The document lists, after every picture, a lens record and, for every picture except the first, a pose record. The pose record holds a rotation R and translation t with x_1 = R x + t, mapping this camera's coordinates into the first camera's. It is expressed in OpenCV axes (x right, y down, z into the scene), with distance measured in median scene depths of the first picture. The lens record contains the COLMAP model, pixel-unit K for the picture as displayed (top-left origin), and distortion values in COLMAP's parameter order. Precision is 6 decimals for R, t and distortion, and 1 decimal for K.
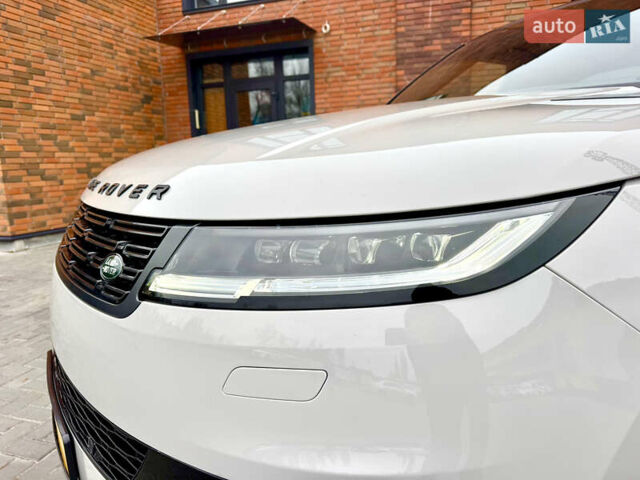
lens RADIAL K [[477.2, 0, 320.0], [0, 477.2, 240.0], [0, 0, 1]] dist [-0.040201, 0.002293]
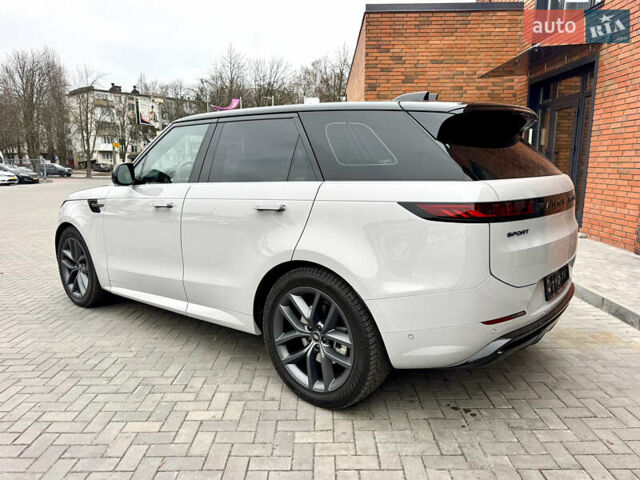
lens RADIAL K [[477.2, 0, 320.0], [0, 477.2, 240.0], [0, 0, 1]] dist [-0.040201, 0.002293]
pose [[0.263528, 0.183432, -0.947051, 0.811092], [-0.144495, 0.978184, 0.149255, -0.116869], [0.953768, 0.097512, 0.284284, 0.239129]]
